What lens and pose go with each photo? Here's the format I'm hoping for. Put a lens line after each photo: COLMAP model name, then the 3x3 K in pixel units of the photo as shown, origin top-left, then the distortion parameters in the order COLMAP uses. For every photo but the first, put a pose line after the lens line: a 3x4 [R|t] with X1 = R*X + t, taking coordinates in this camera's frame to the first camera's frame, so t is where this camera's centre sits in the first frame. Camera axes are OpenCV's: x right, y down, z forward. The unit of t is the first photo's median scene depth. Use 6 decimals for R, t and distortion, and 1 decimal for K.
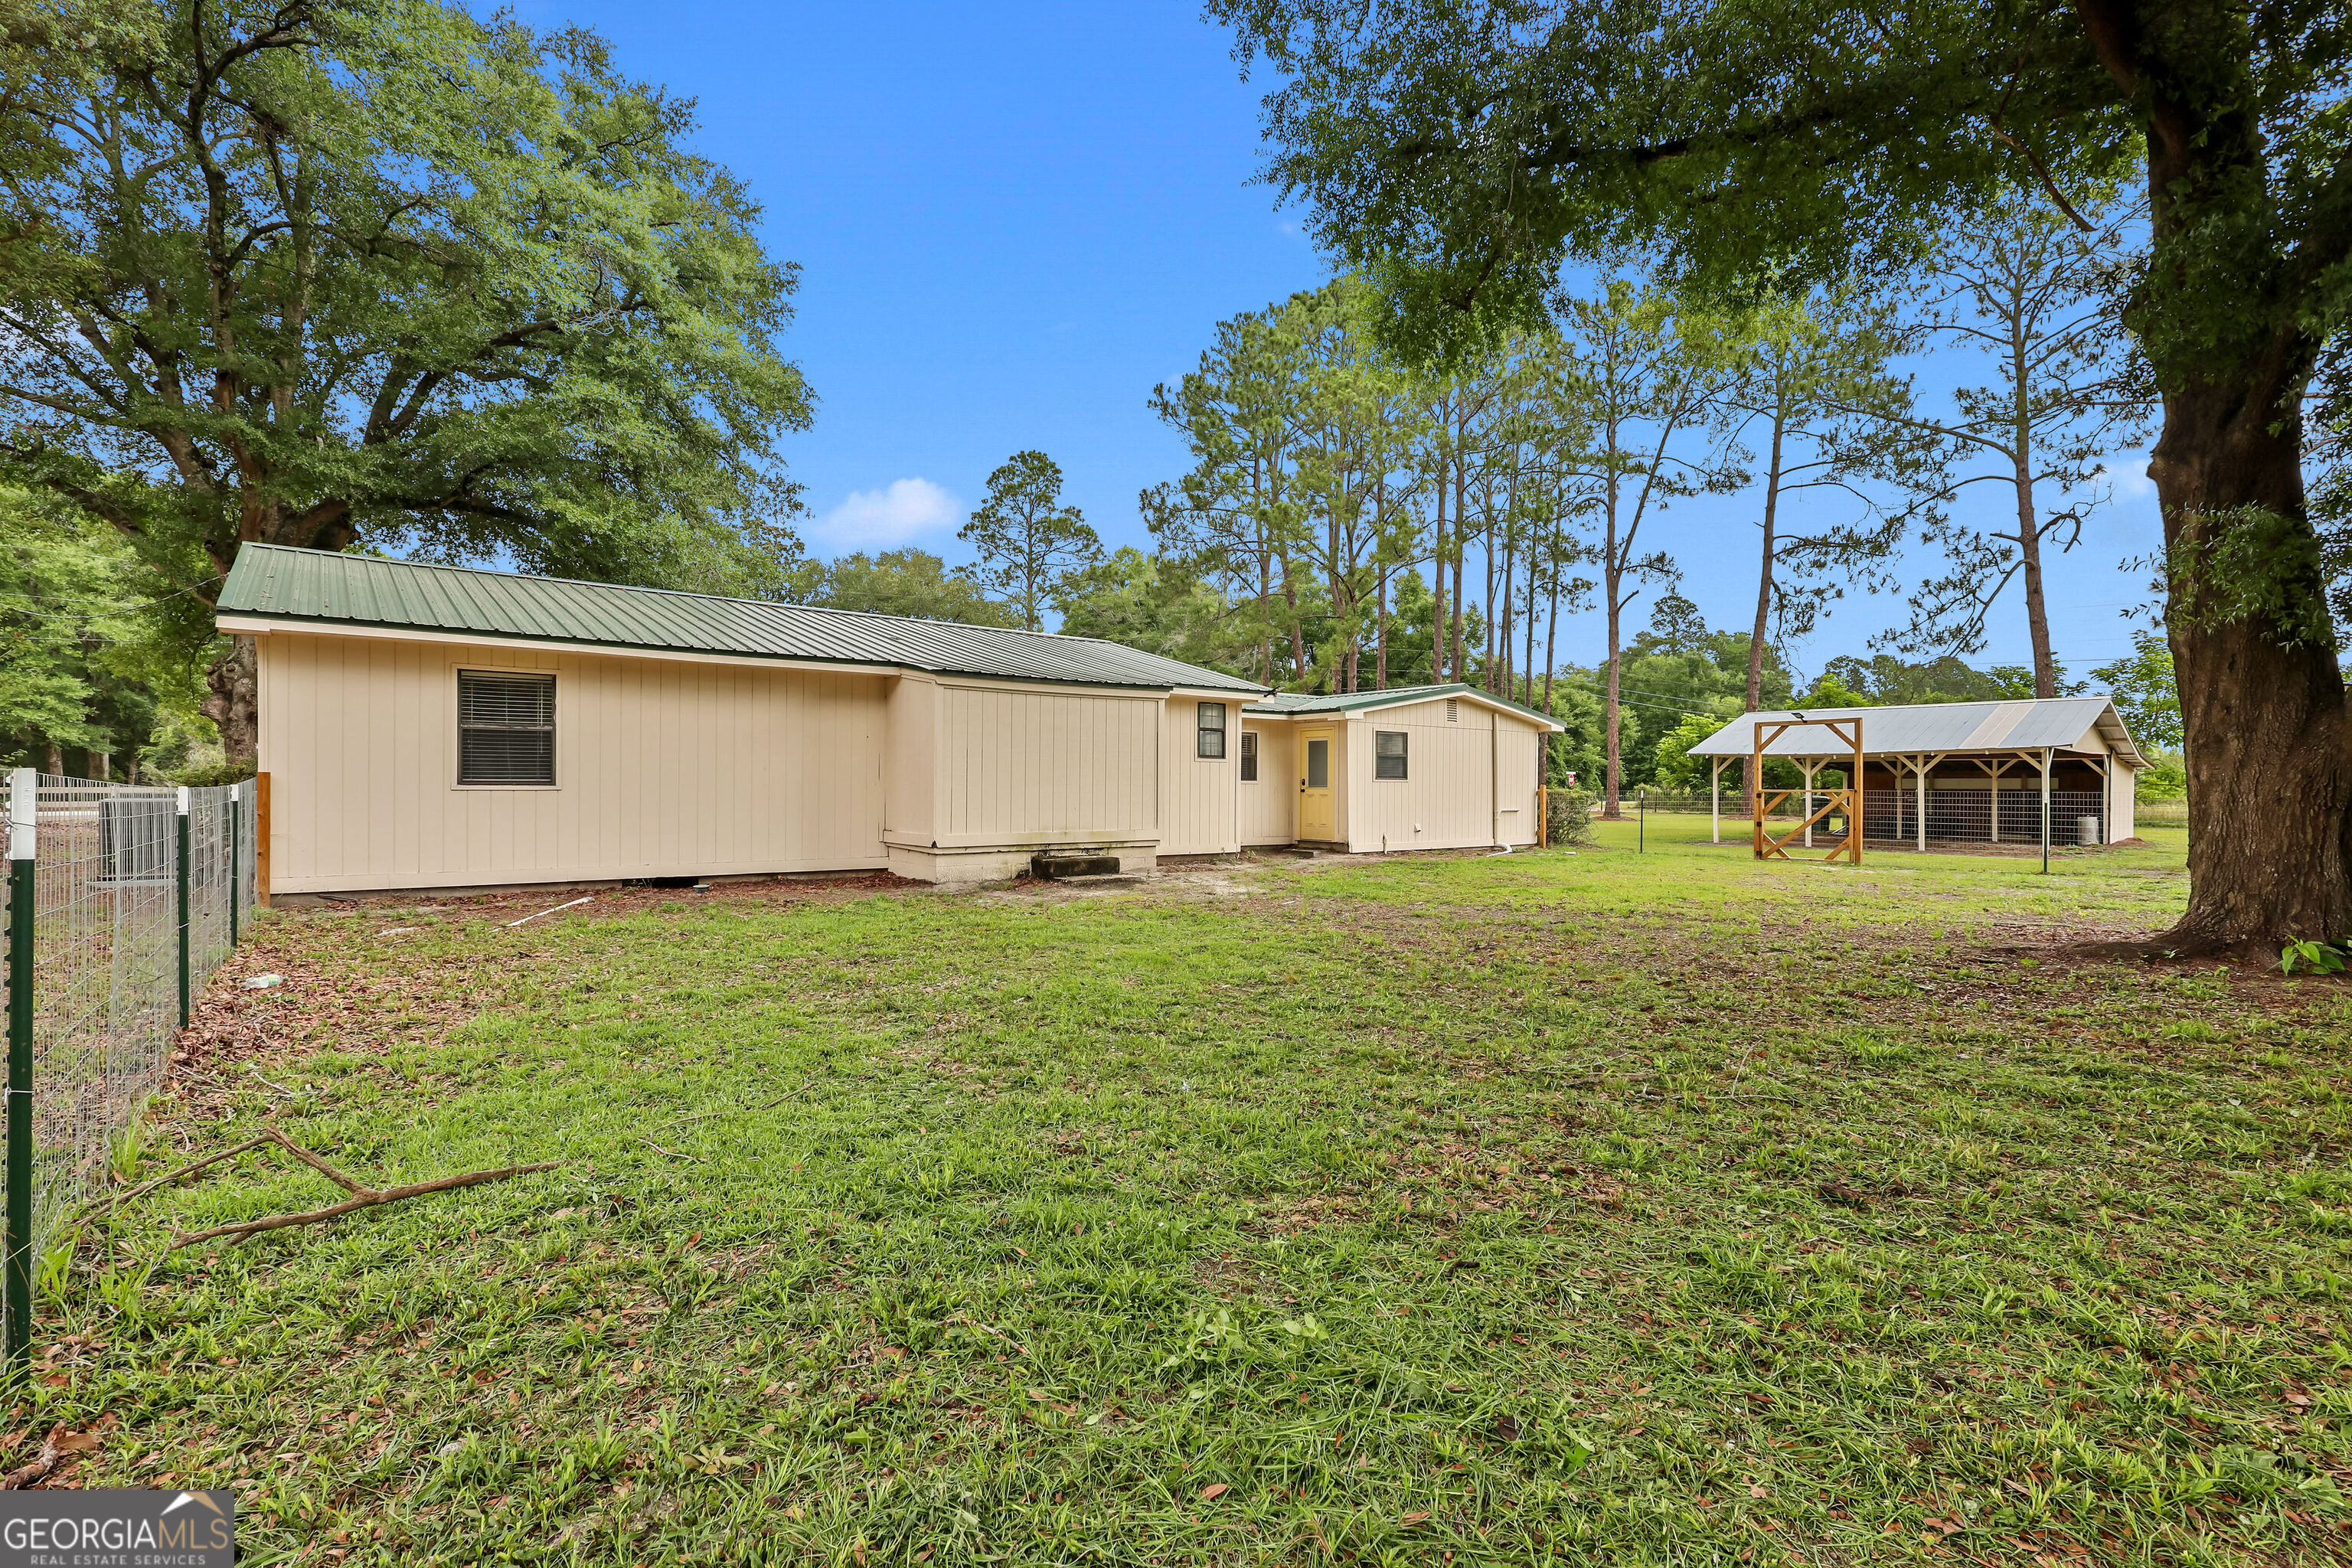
lens RADIAL K [[1078.0, 0, 1174.8], [0, 1078.0, 790.3], [0, 0, 1]] dist [-0.000214, -0.000638]
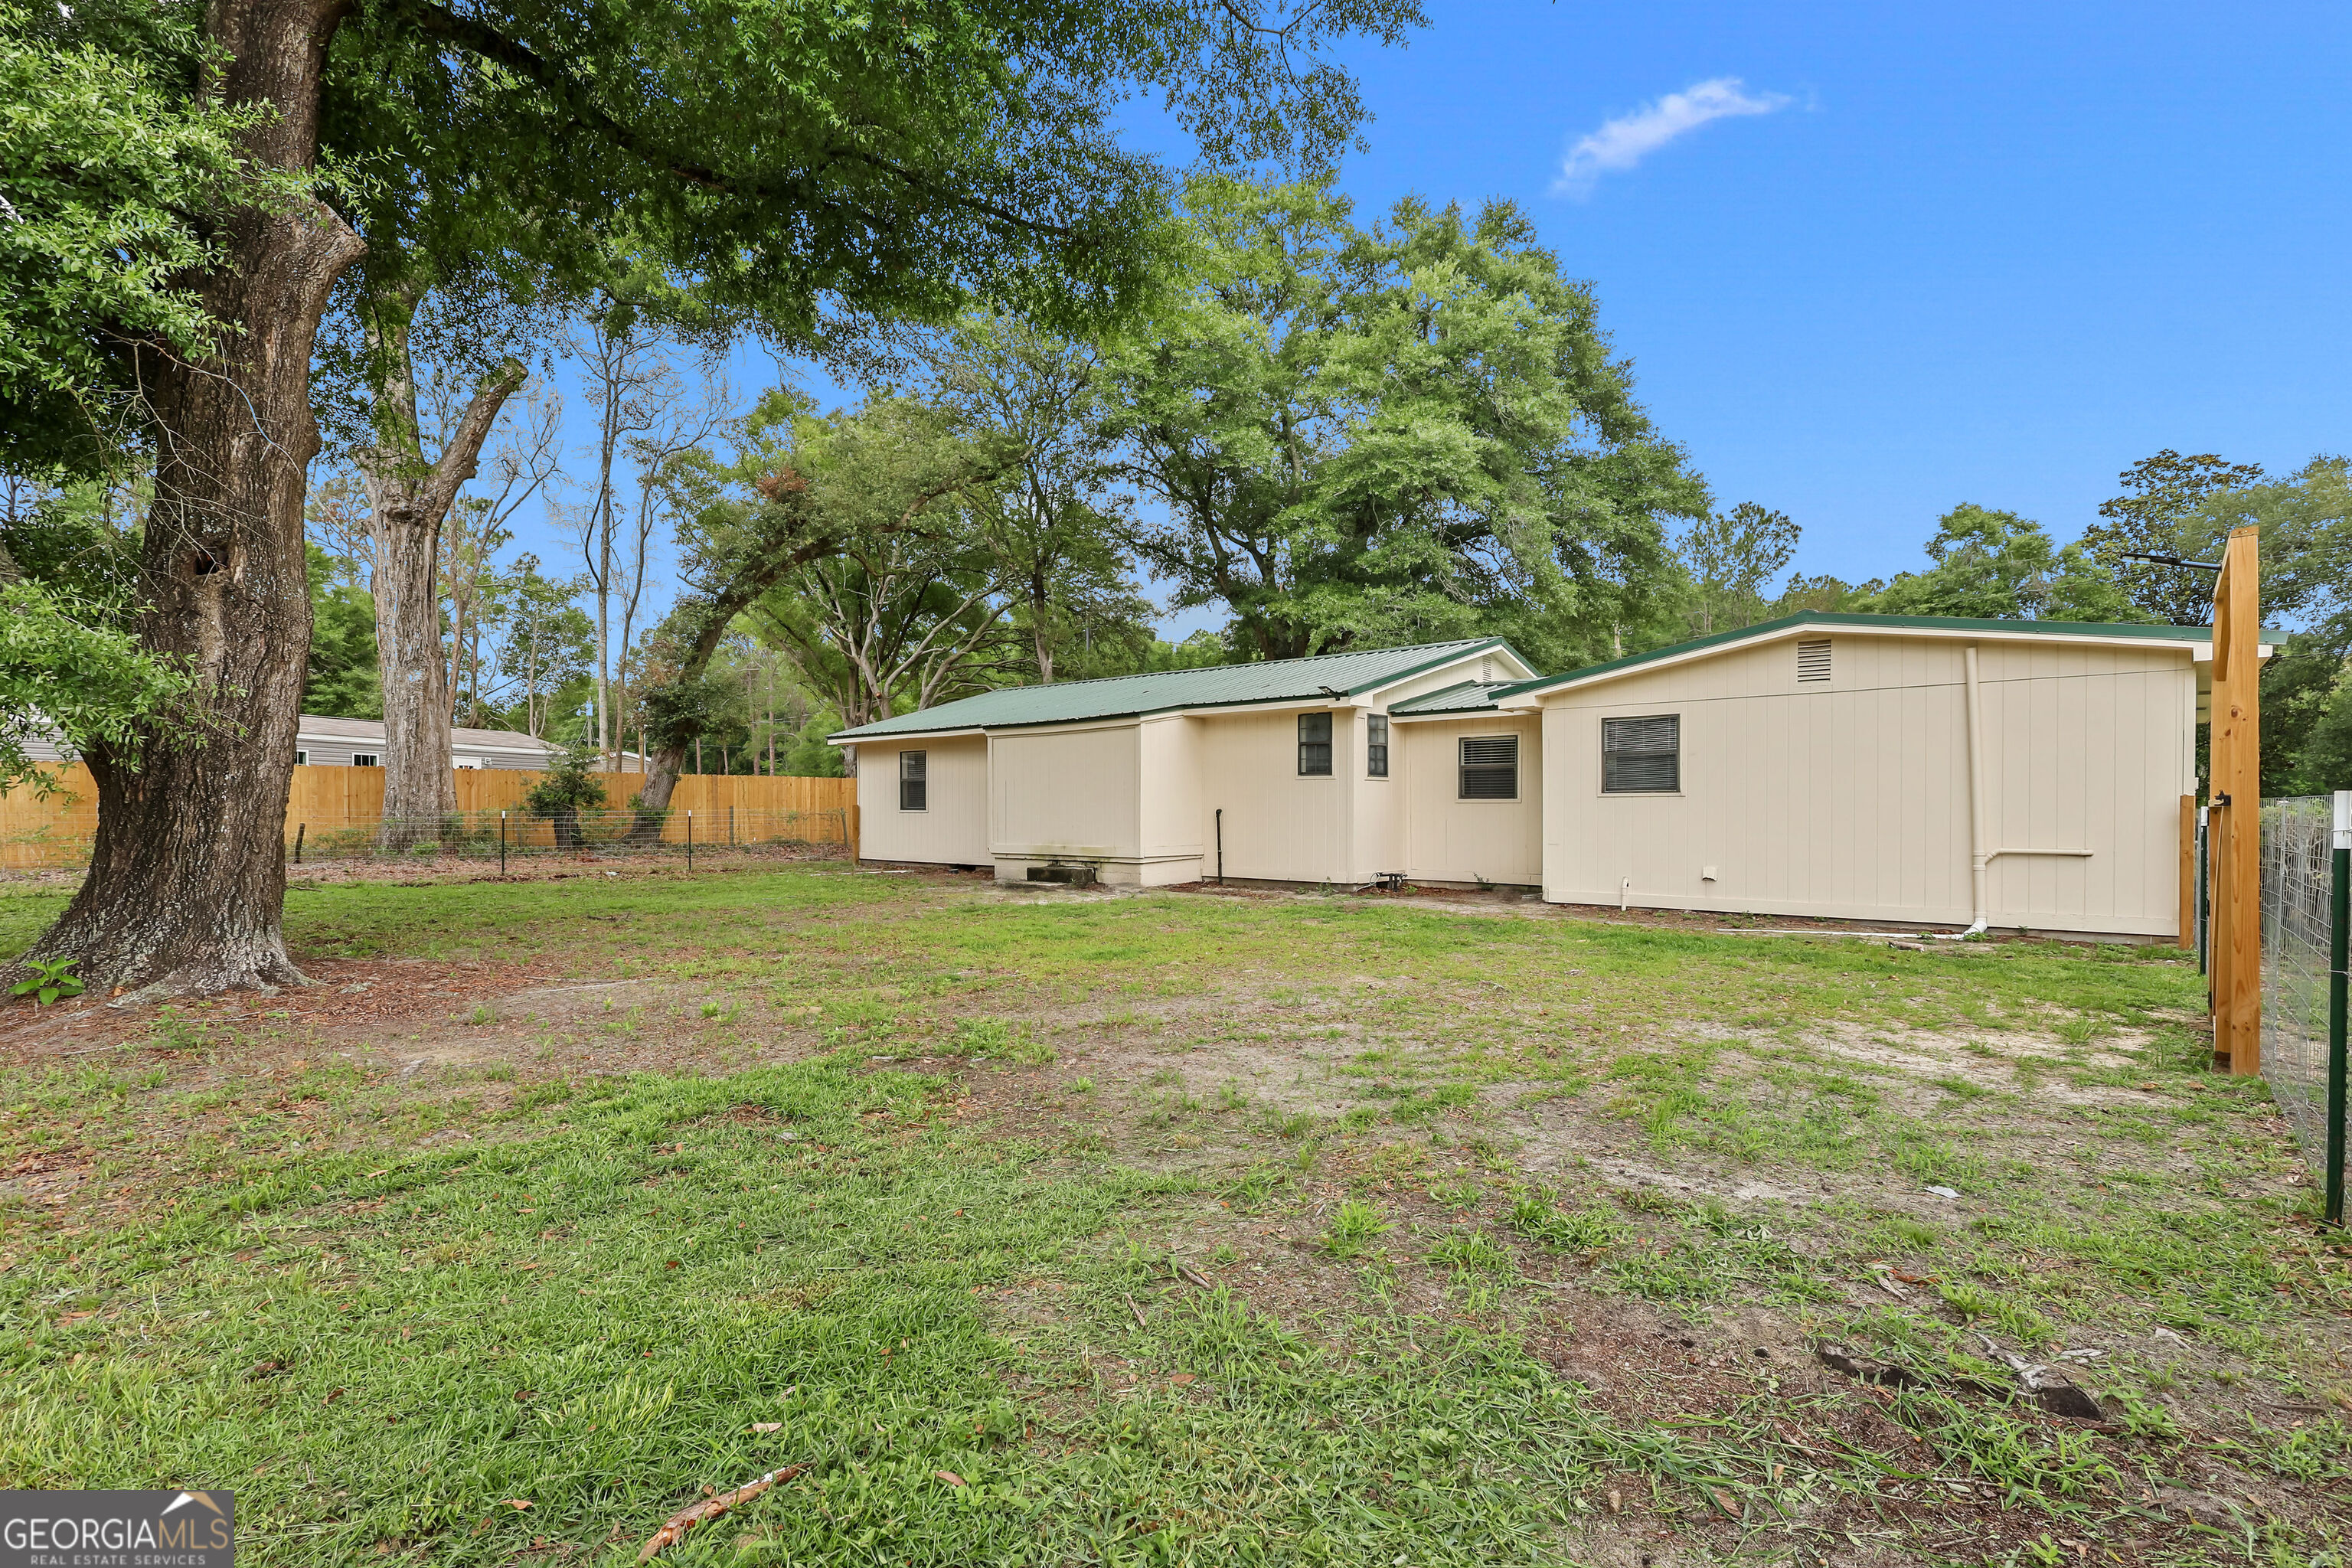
lens RADIAL K [[1078.0, 0, 1174.8], [0, 1078.0, 790.3], [0, 0, 1]] dist [-0.000214, -0.000638]
pose [[0.150769, -0.009187, -0.988526, 0.912928], [0.011042, 0.999910, -0.007609, -0.010896], [0.988507, -0.009768, 0.150857, 0.744485]]
